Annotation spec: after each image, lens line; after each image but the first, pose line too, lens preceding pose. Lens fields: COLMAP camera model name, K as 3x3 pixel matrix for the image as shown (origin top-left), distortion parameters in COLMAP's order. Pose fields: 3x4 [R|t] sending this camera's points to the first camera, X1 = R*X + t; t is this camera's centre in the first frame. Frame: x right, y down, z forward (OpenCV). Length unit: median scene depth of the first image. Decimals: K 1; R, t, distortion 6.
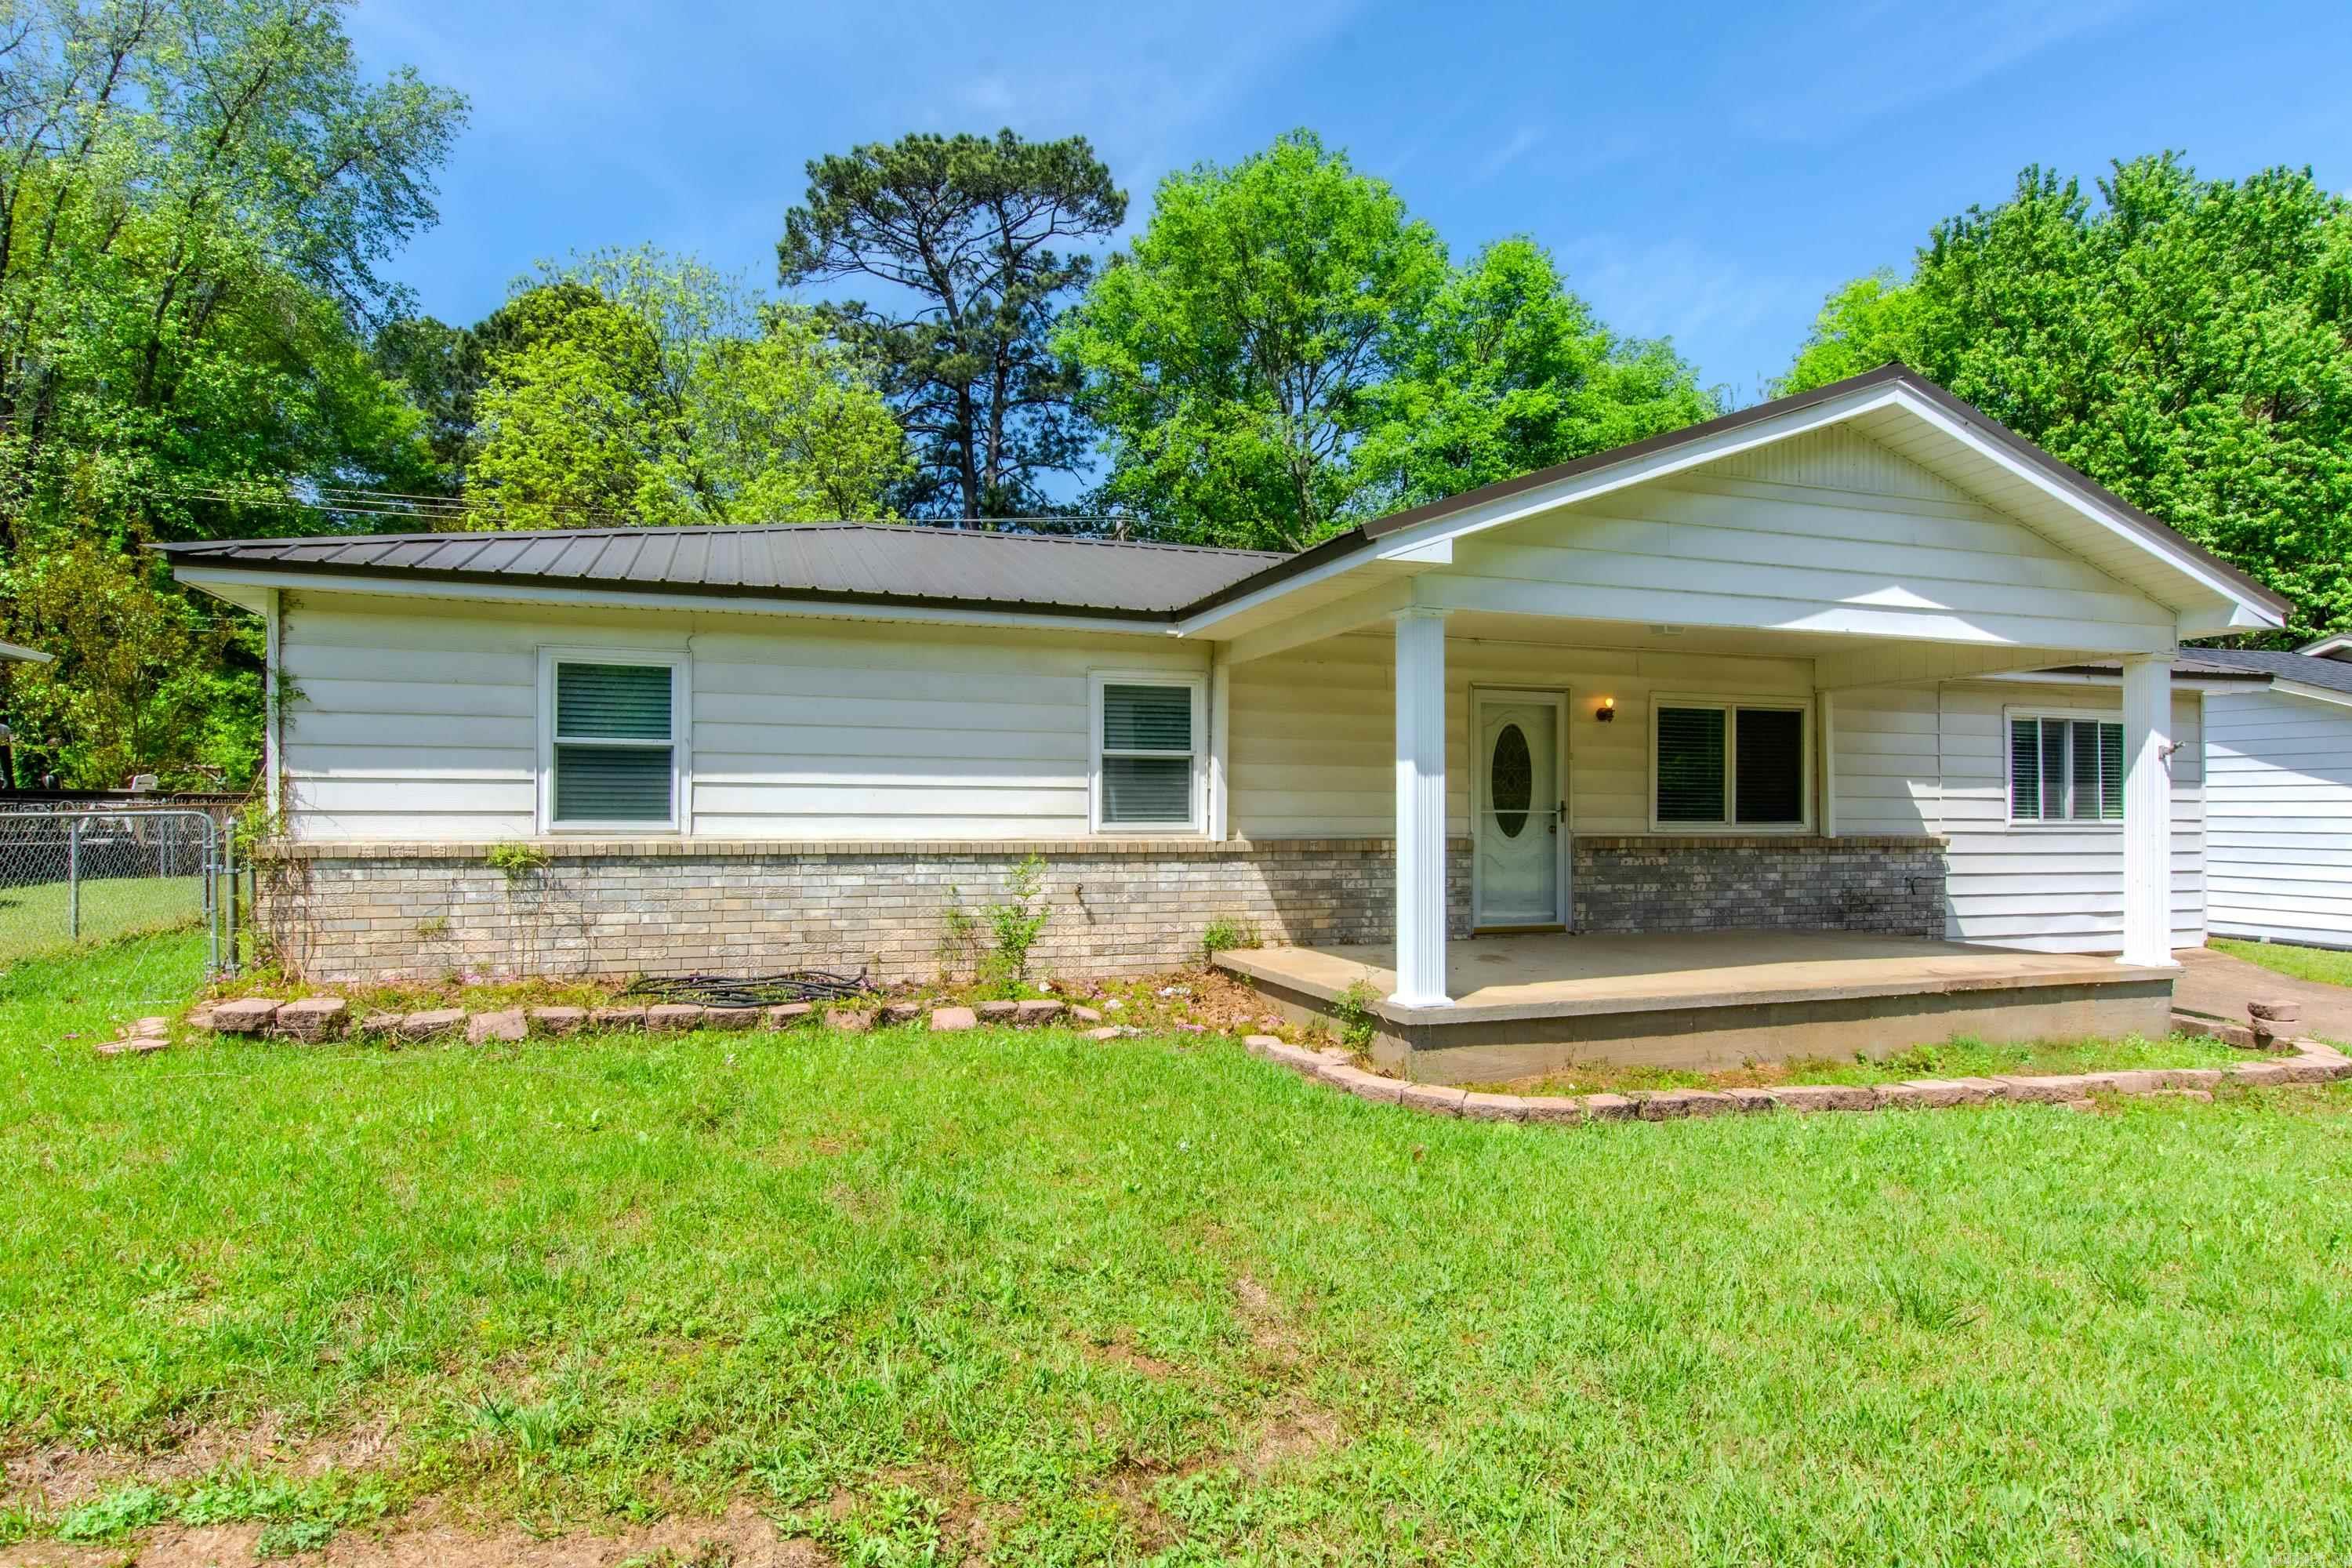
lens RADIAL K [[1307.9, 0, 1236.2], [0, 1307.9, 823.6], [0, 0, 1]] dist [0.000245, 0.000459]
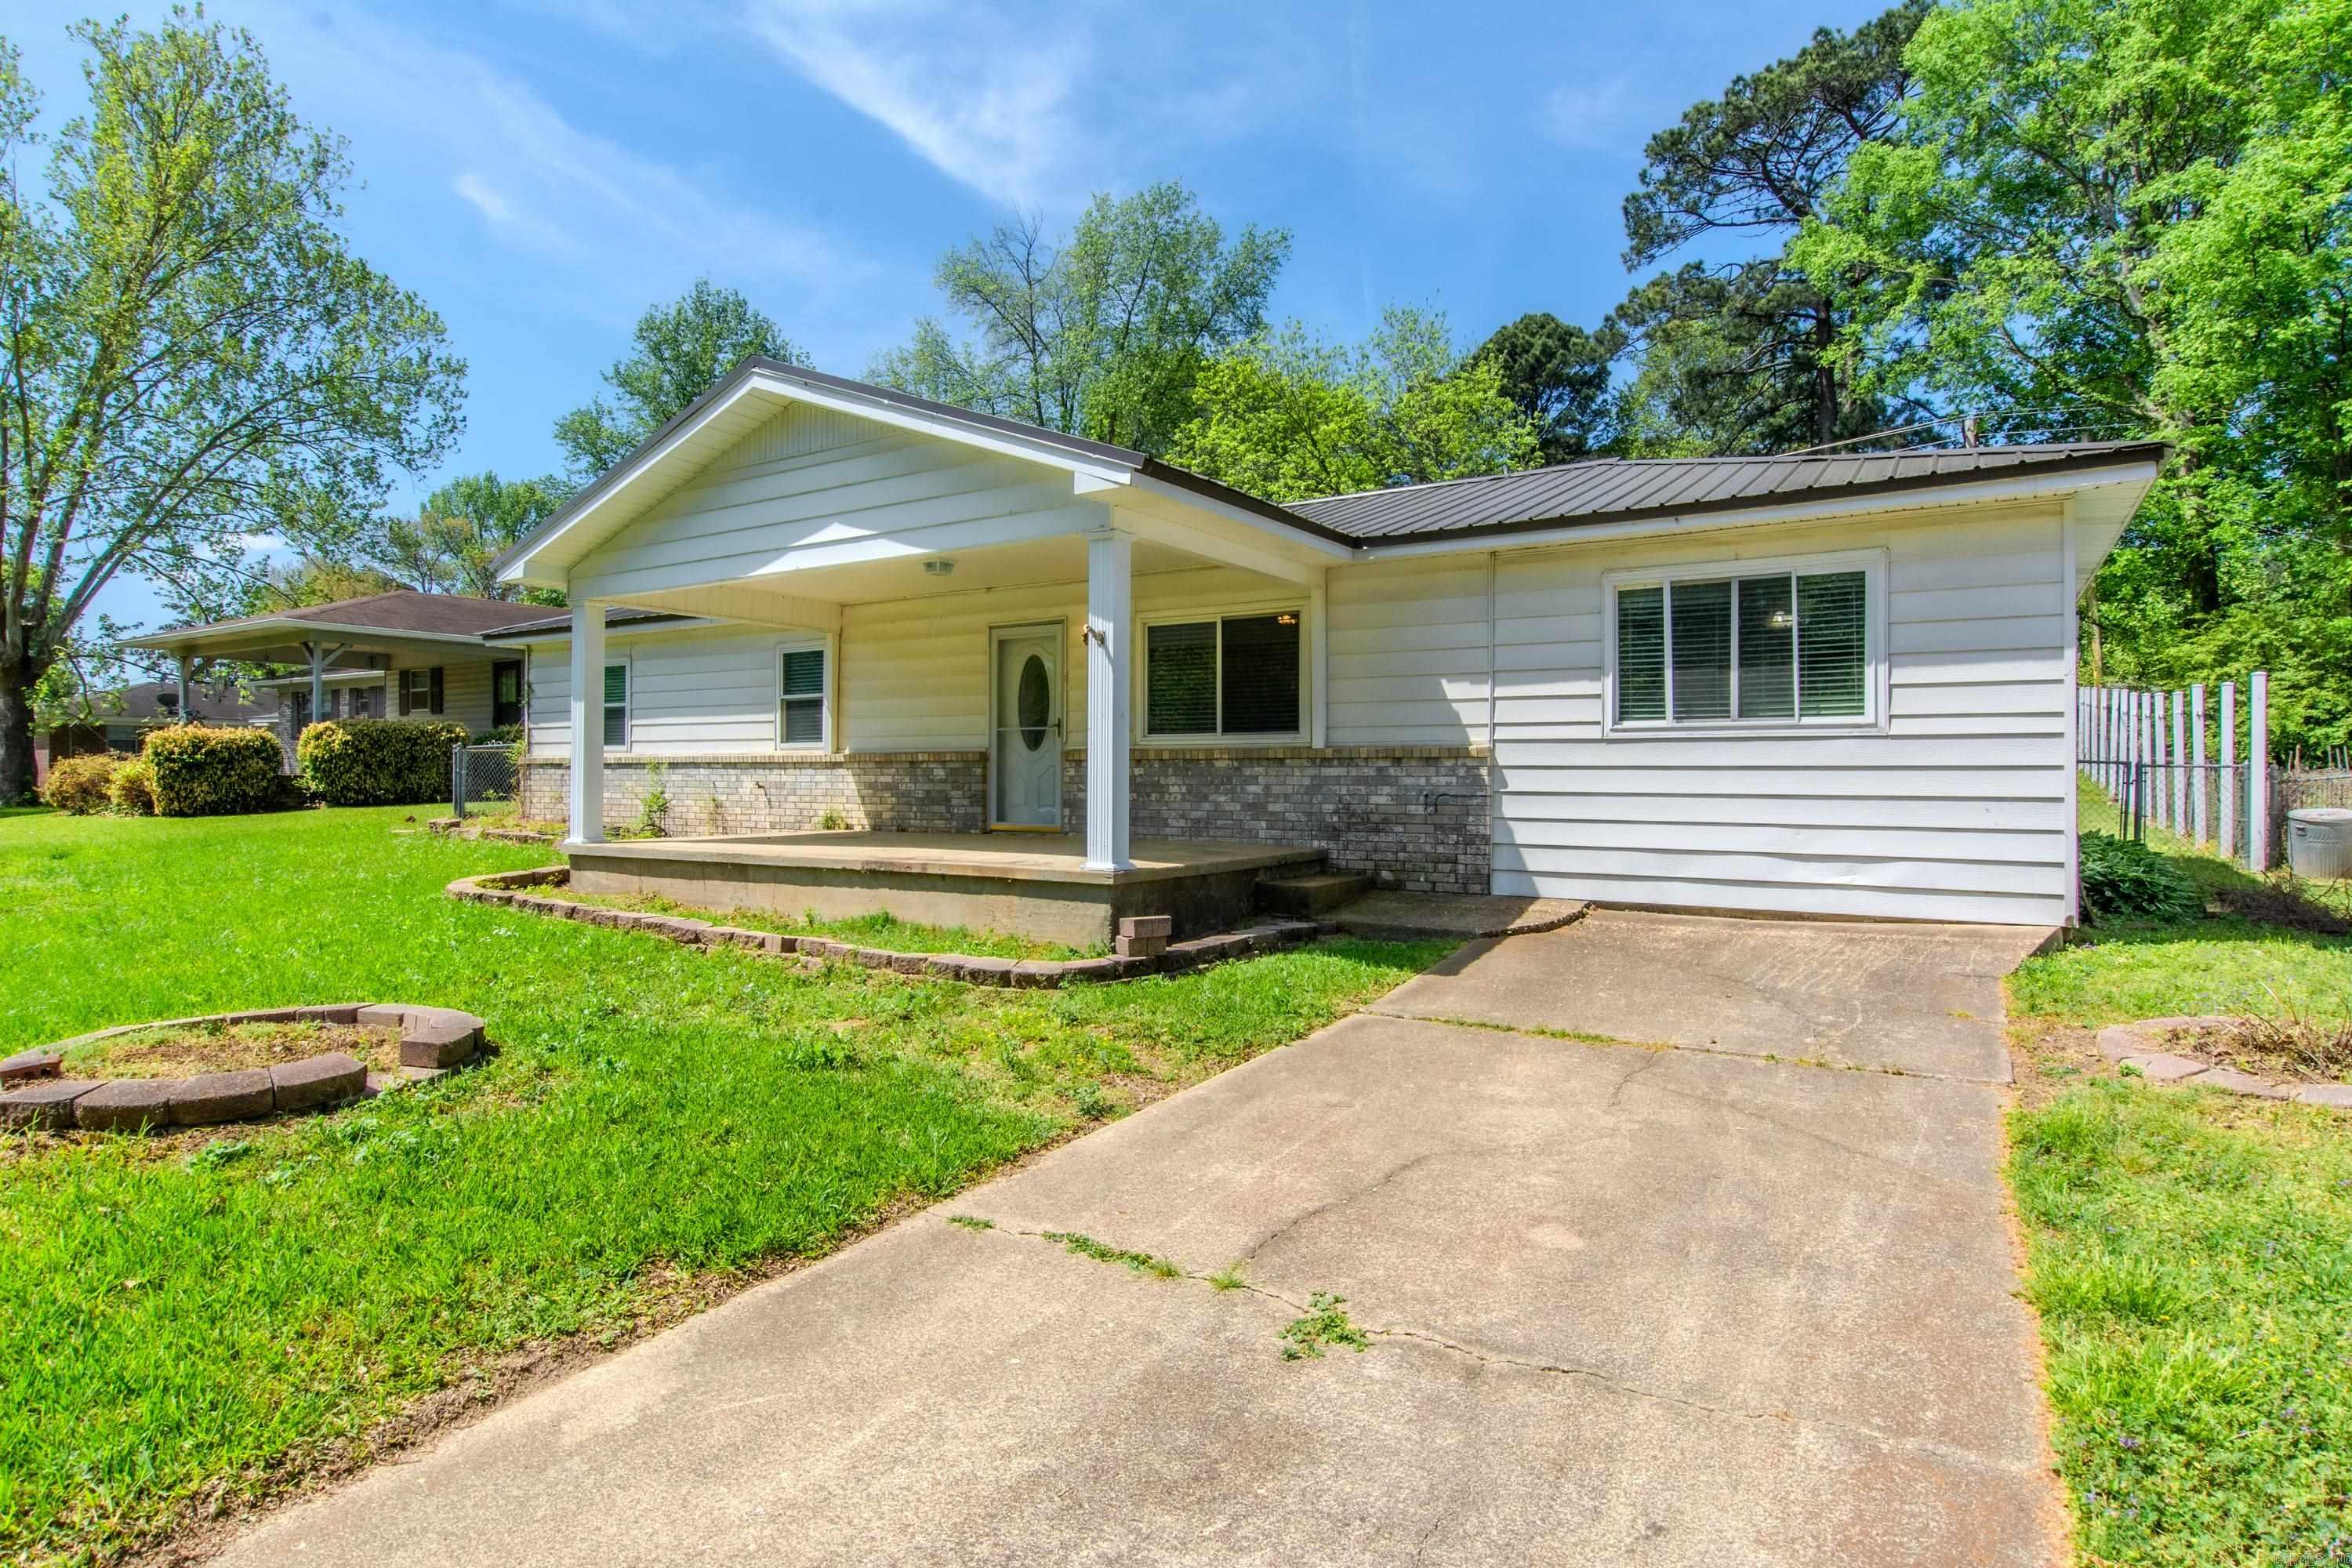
lens RADIAL K [[1276.0, 0, 1183.8], [0, 1276.0, 776.2], [0, 0, 1]] dist [0.001493, -0.000574]
pose [[0.594466, -0.002471, -0.804117, 1.350078], [-0.004986, 0.999965, -0.006759, 0.044765], [0.804105, 0.008028, 0.594433, 0.474758]]
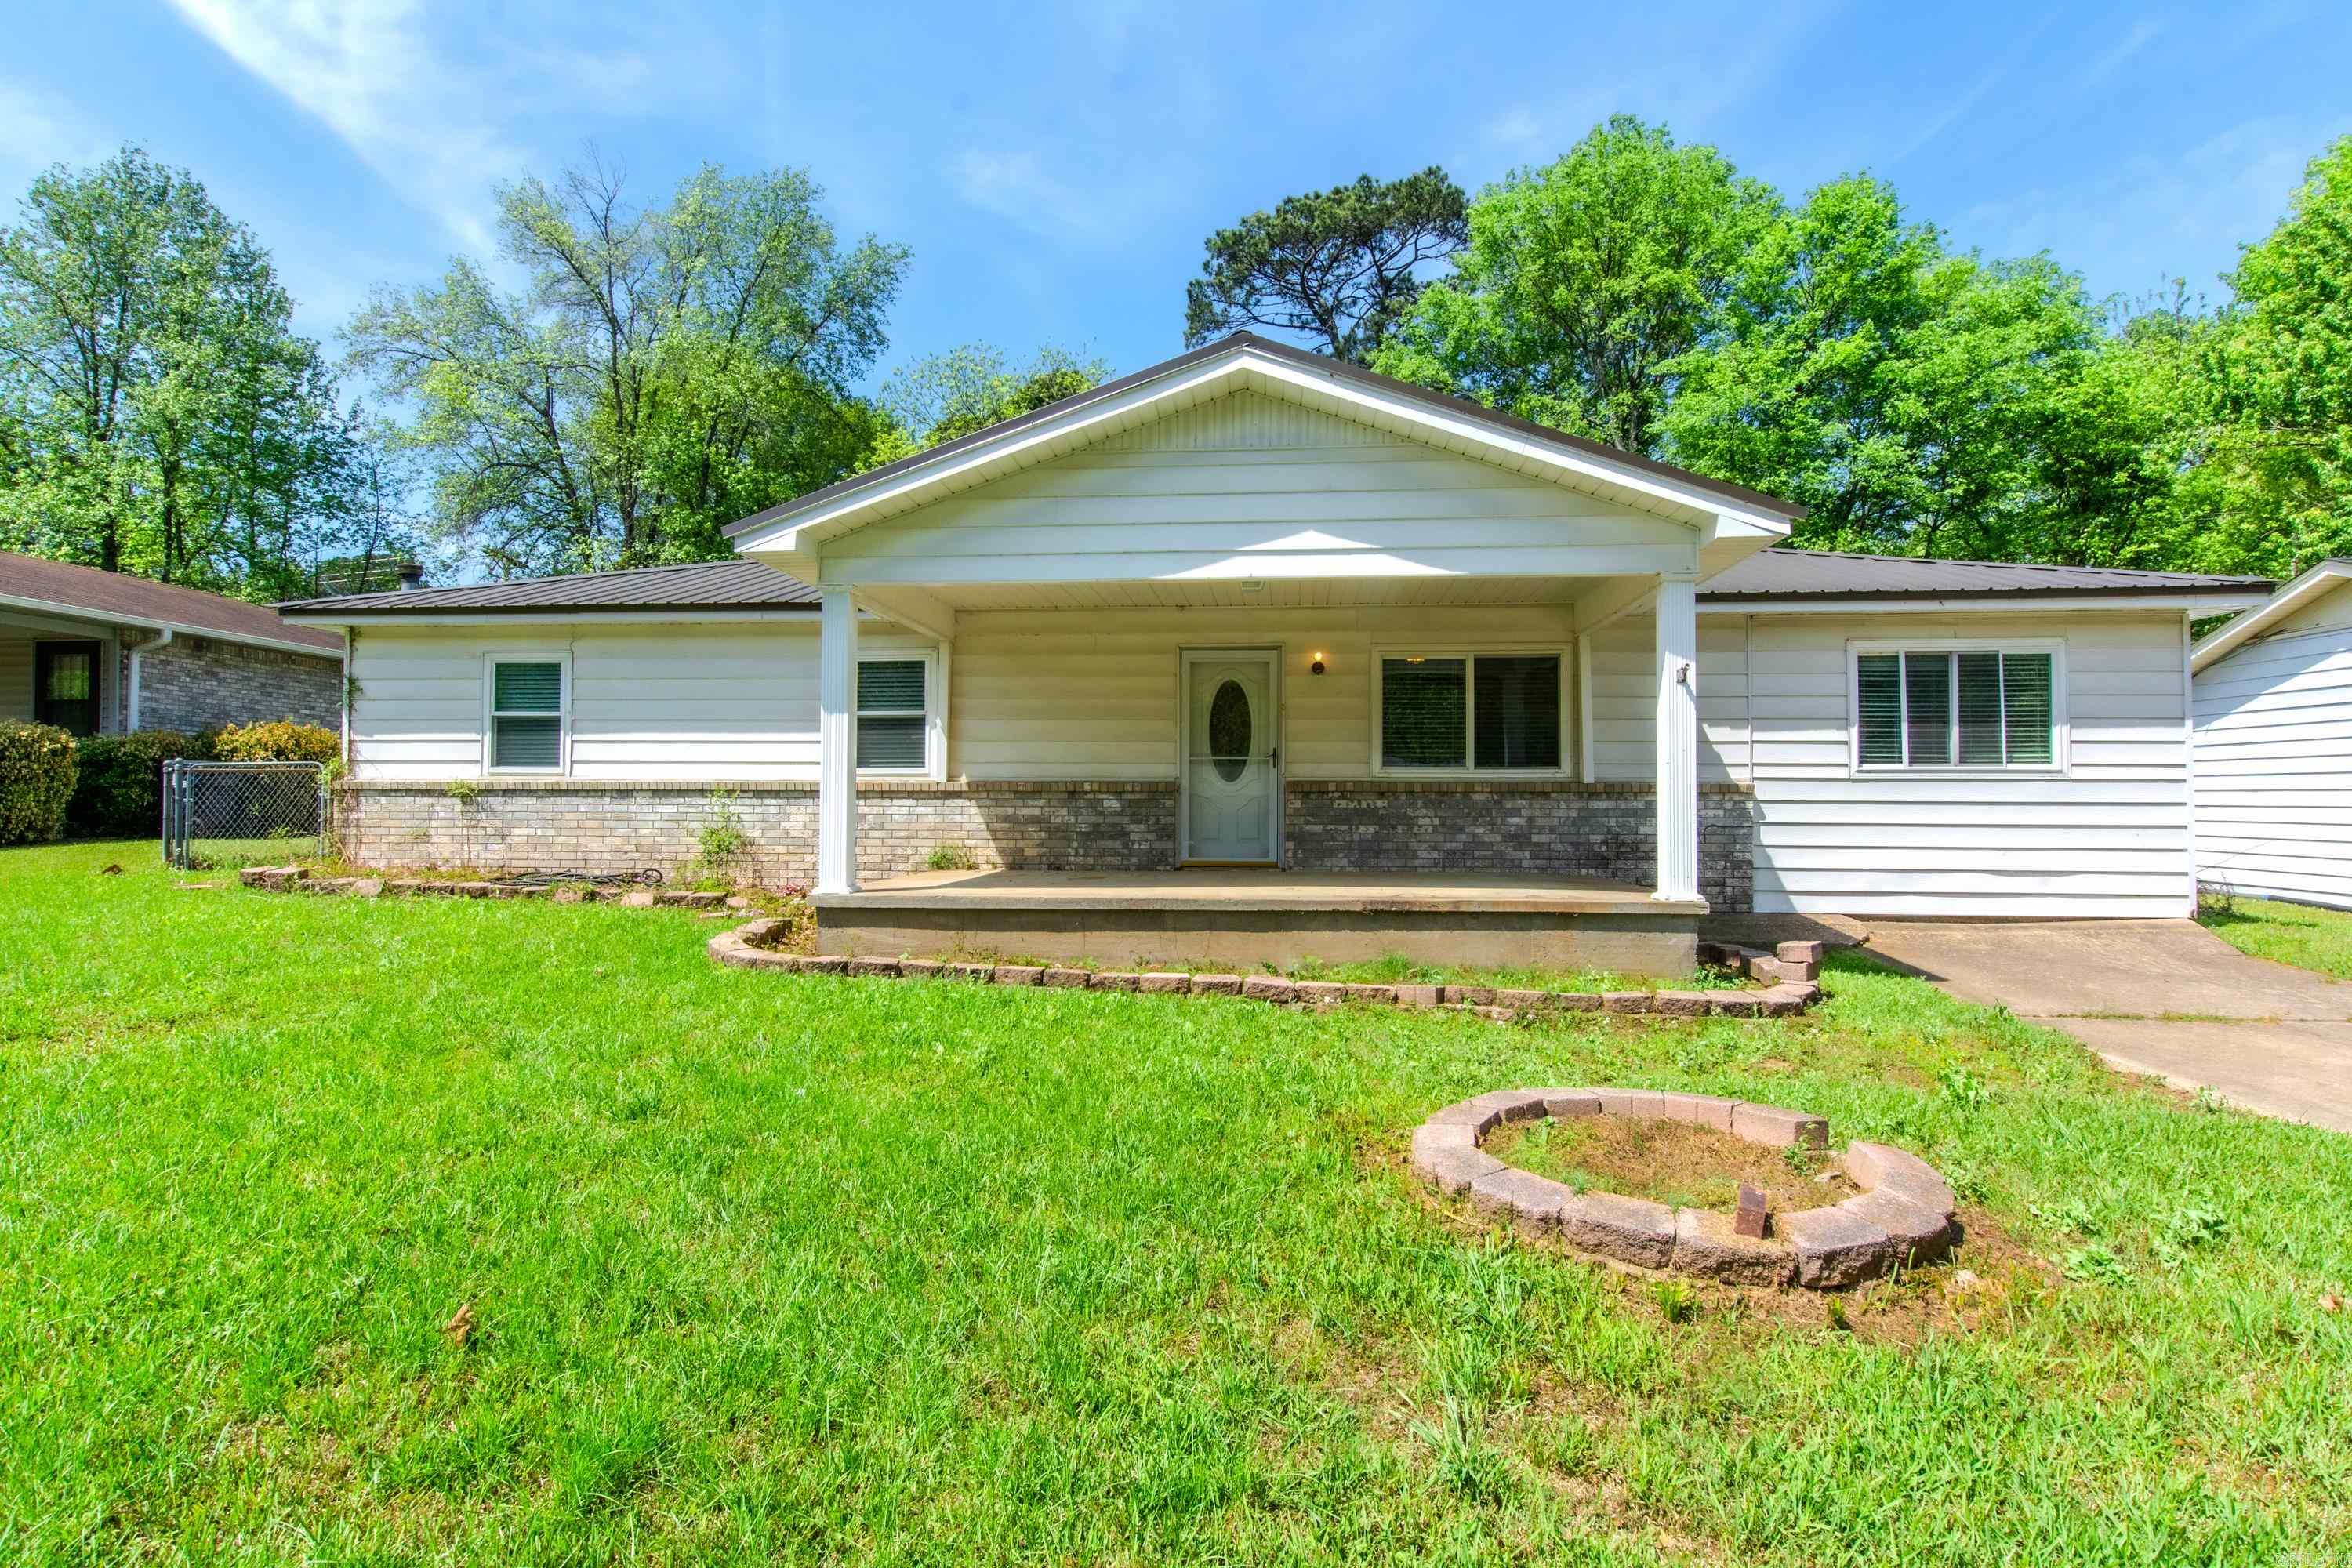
lens RADIAL K [[1249.8, 0, 1212.8], [0, 1249.8, 783.1], [0, 0, 1]] dist [-0.000556, 0.001555]
pose [[0.904946, -0.008651, -0.425438, 0.723776], [-0.003250, 0.999624, -0.027241, 0.045488], [0.425514, 0.026034, 0.904578, 0.034171]]
